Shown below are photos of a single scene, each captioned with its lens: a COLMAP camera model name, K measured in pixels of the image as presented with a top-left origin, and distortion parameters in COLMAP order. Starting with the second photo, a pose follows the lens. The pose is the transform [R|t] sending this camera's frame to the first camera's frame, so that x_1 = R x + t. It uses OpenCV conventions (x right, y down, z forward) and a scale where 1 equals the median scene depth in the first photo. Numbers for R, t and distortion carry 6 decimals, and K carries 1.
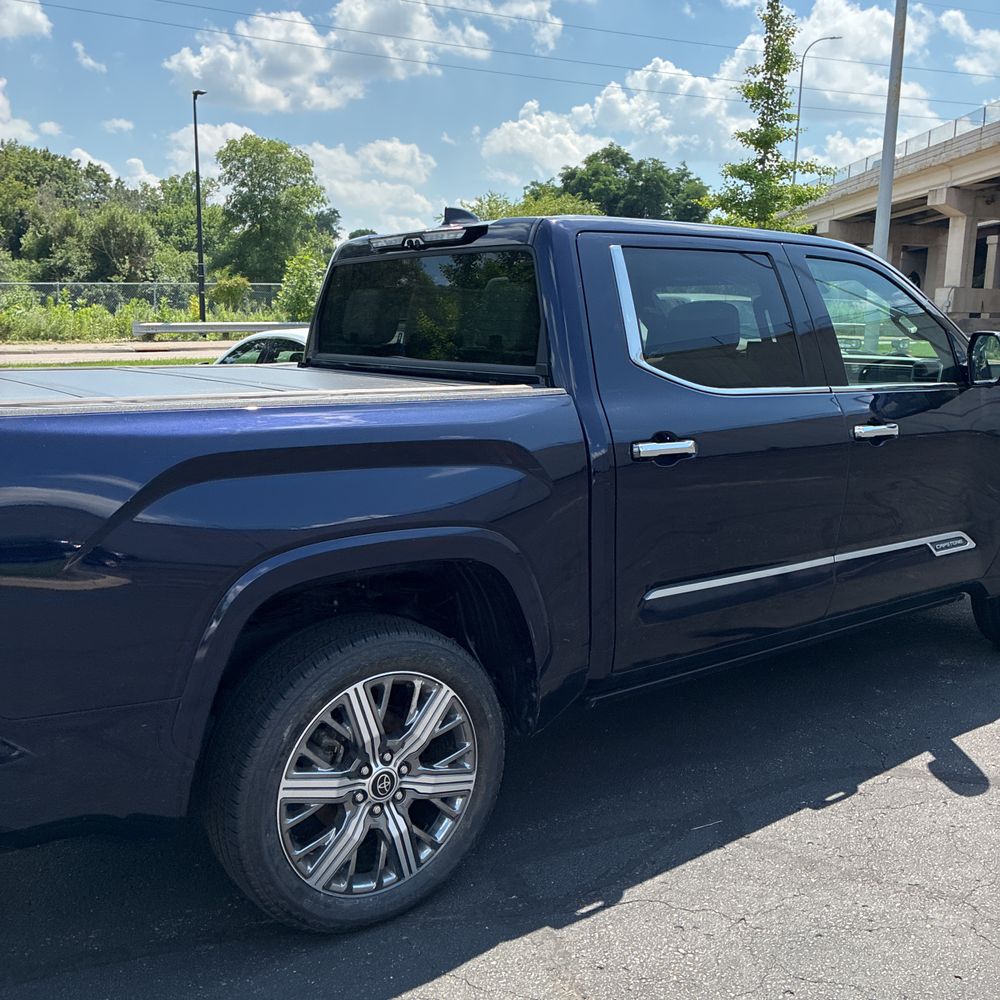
lens RADIAL K [[1016.1, 0, 489.3], [0, 1016.1, 507.9], [0, 0, 1]] dist [0.020427, 0.000000]
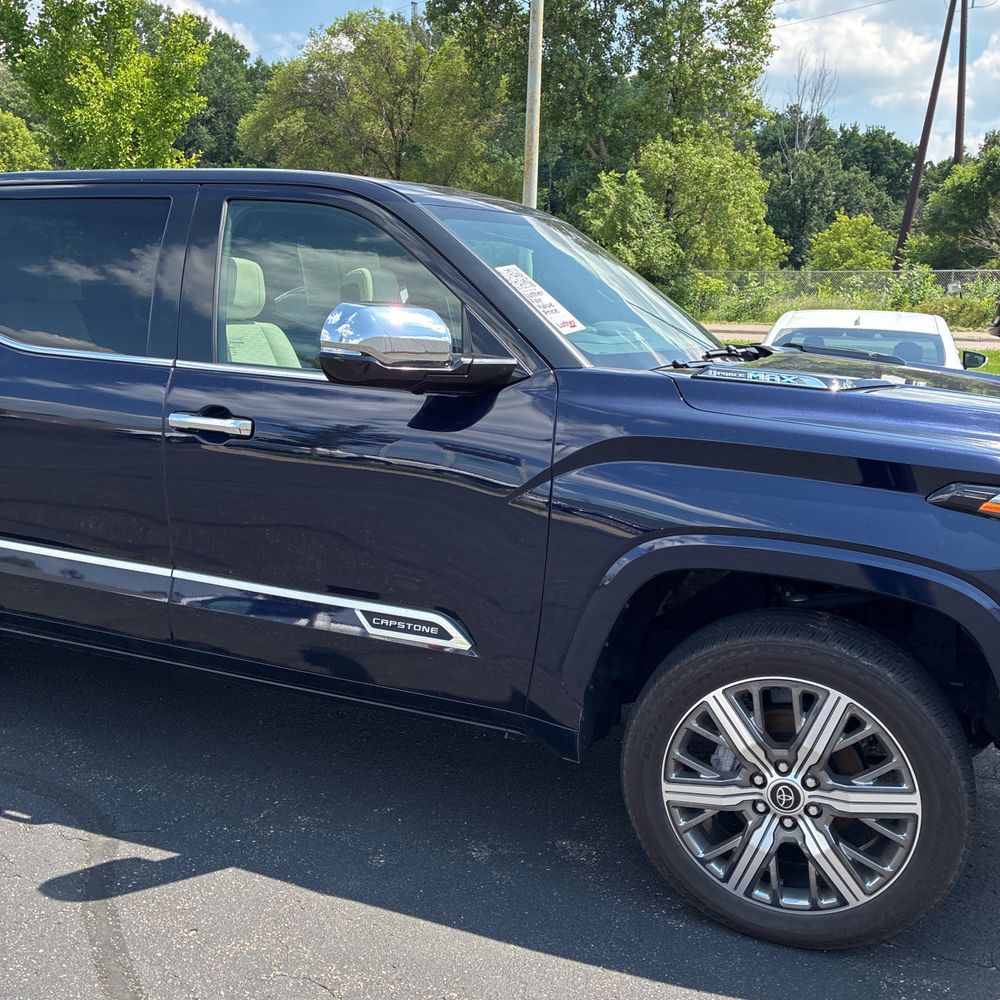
lens RADIAL K [[1016.1, 0, 506.1], [0, 1016.1, 506.0], [0, 0, 1]] dist [0.020427, 0.000000]
pose [[0.524604, 0.189415, -0.830007, 1.498292], [-0.183758, 0.977147, 0.106850, -0.180127], [0.831278, 0.096466, 0.547422, 1.014924]]
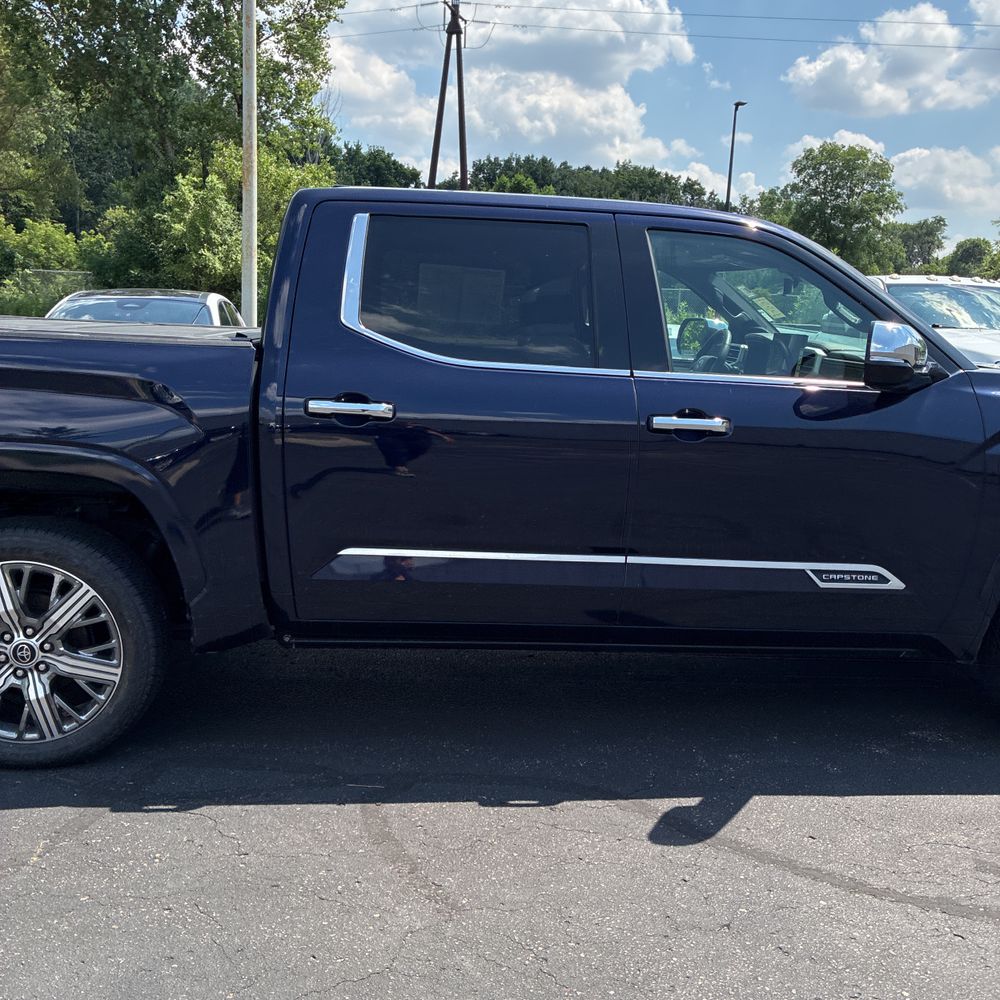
lens RADIAL K [[1016.1, 0, 512.9], [0, 1016.1, 506.3], [0, 0, 1]] dist [0.020427, 0.000000]
pose [[0.857187, 0.126241, -0.499293, 0.917883], [-0.132076, 0.990954, 0.023803, -0.007284], [0.497781, 0.045541, 0.866106, 0.213263]]
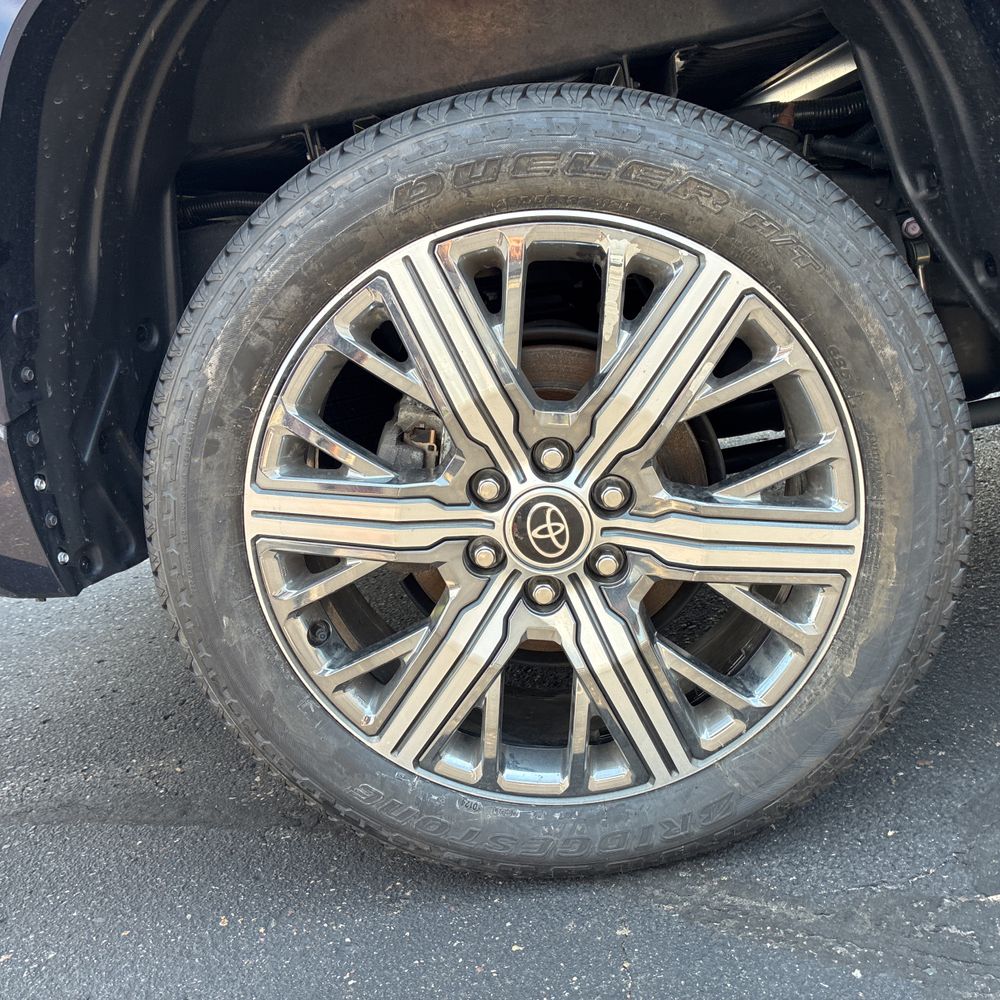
lens RADIAL K [[1016.1, 0, 494.4], [0, 1016.1, 490.0], [0, 0, 1]] dist [0.020427, 0.000000]
pose [[0.741650, 0.006128, -0.670759, 0.125085], [0.083443, 0.991348, 0.101319, 0.203346], [0.665577, -0.131113, 0.734722, 0.666159]]
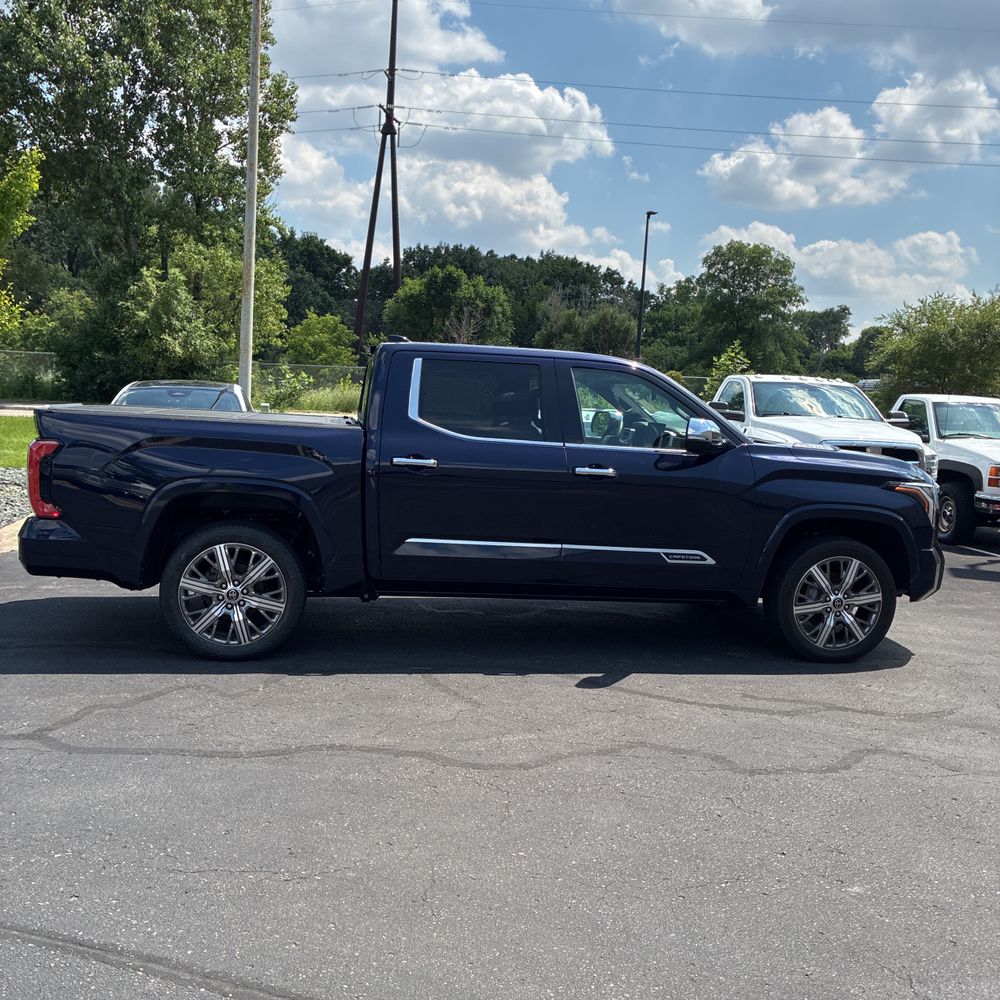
lens RADIAL K [[1016.1, 0, 493.9], [0, 1016.1, 503.0], [0, 0, 1]] dist [0.020427, 0.000000]
pose [[0.883321, 0.089309, -0.460182, 1.304570], [-0.131956, 0.989360, -0.061281, 0.125967], [0.449813, 0.114855, 0.885707, -0.676985]]
